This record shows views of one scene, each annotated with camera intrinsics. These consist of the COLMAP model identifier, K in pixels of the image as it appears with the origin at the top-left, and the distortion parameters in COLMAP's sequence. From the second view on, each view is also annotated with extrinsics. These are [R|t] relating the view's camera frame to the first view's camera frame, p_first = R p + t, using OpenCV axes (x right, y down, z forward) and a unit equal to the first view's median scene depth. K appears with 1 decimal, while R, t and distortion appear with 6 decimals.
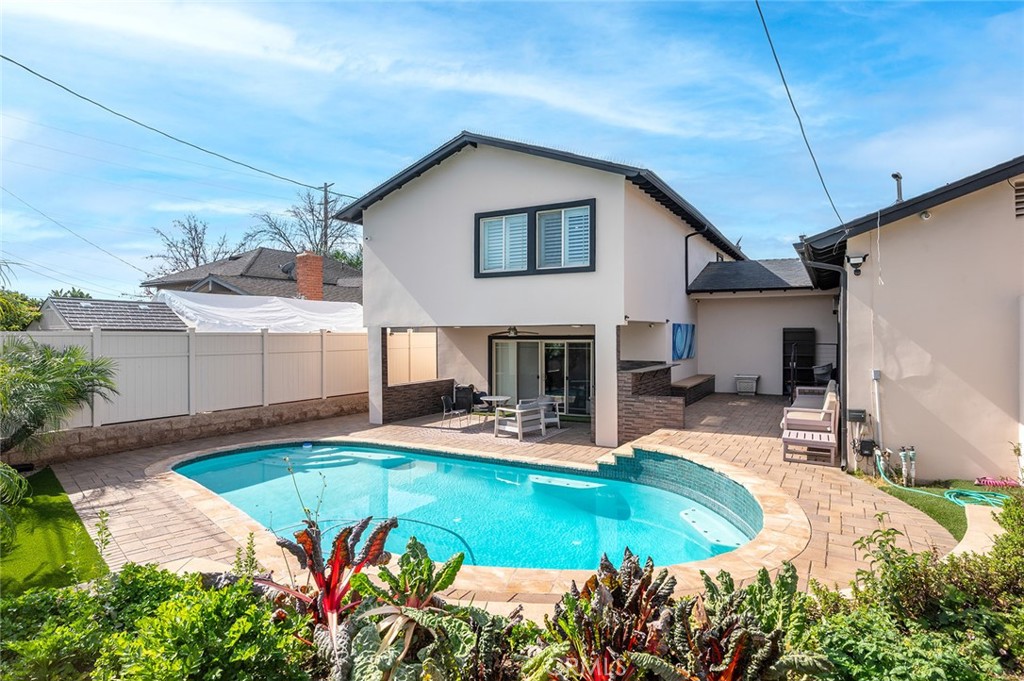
lens RADIAL K [[571.1, 0, 509.8], [0, 571.1, 335.4], [0, 0, 1]] dist [0.007097, 0.000315]
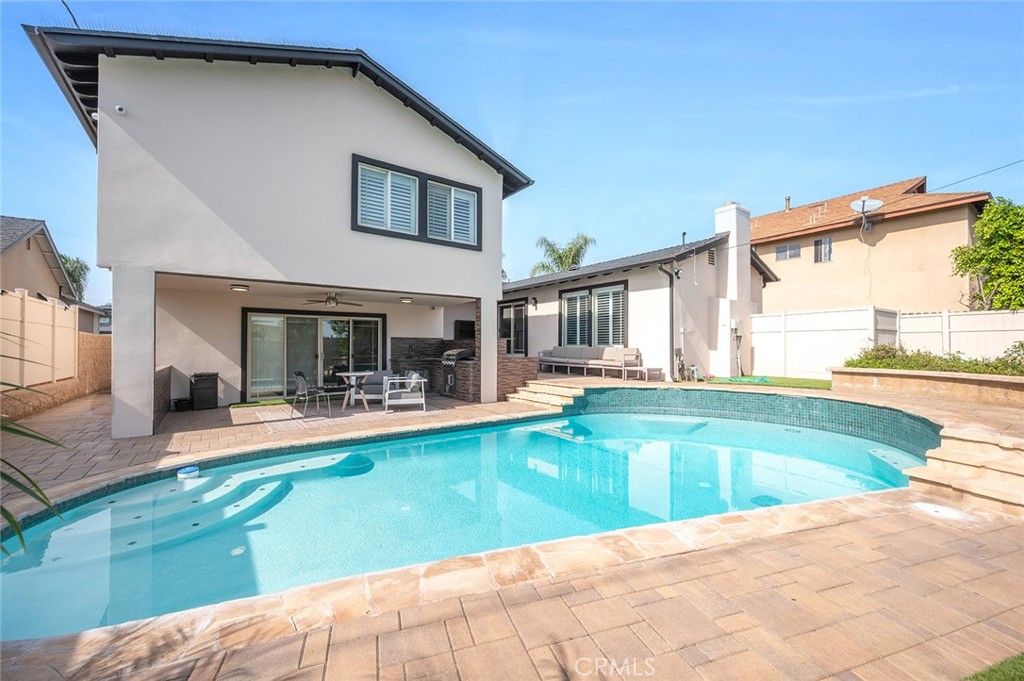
lens RADIAL K [[405.8, 0, 503.0], [0, 405.8, 339.6], [0, 0, 1]] dist [0.000170, -0.000207]
pose [[0.411698, 0.020640, 0.911087, -0.509298], [0.003013, 0.999707, -0.024009, 0.075598], [-0.911315, 0.012630, 0.411515, 0.557813]]
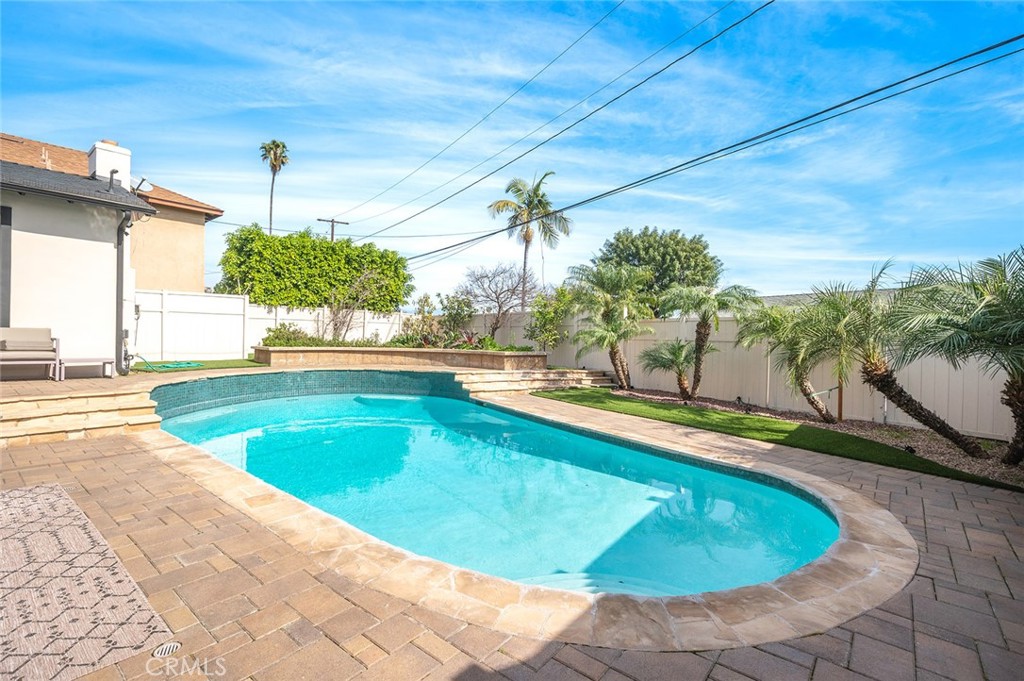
lens RADIAL K [[475.1, 0, 509.5], [0, 475.1, 344.1], [0, 0, 1]] dist [0.002120, 0.000269]
pose [[-0.987012, -0.020495, 0.159336, -0.312130], [-0.016423, 0.999505, 0.026831, 0.067945], [-0.159807, 0.023865, -0.986860, 1.146604]]
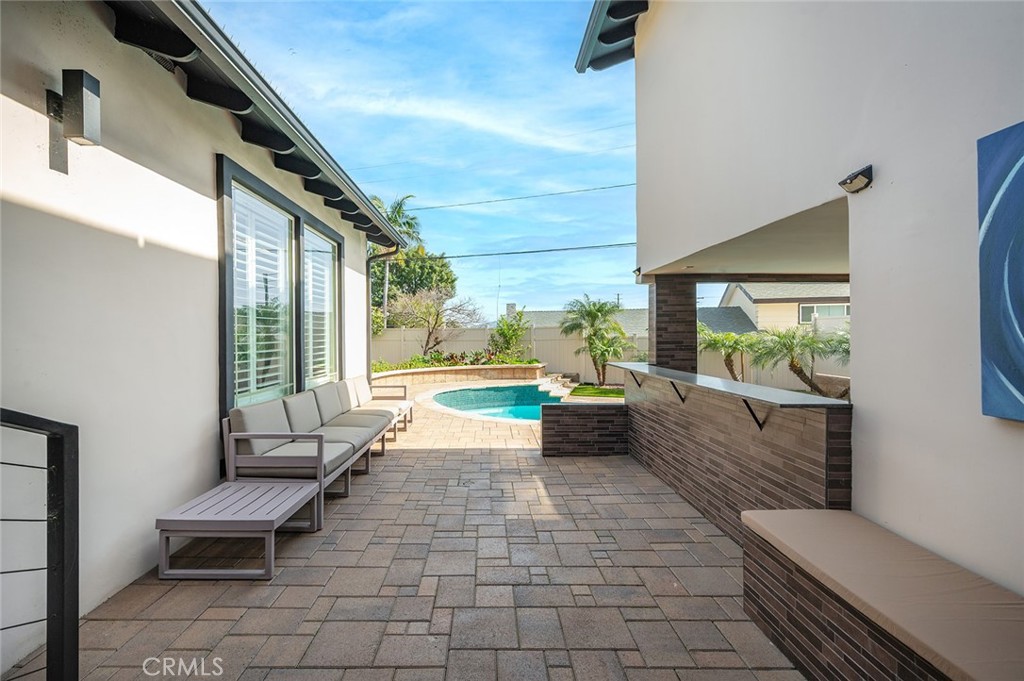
lens RADIAL K [[470.6, 0, 503.0], [0, 470.6, 335.6], [0, 0, 1]] dist [-0.003757, -0.000229]
pose [[-0.852149, 0.007954, -0.523238, 0.511224], [0.004212, 0.999956, 0.008342, 0.025958], [0.523281, 0.004905, -0.852146, 1.187575]]
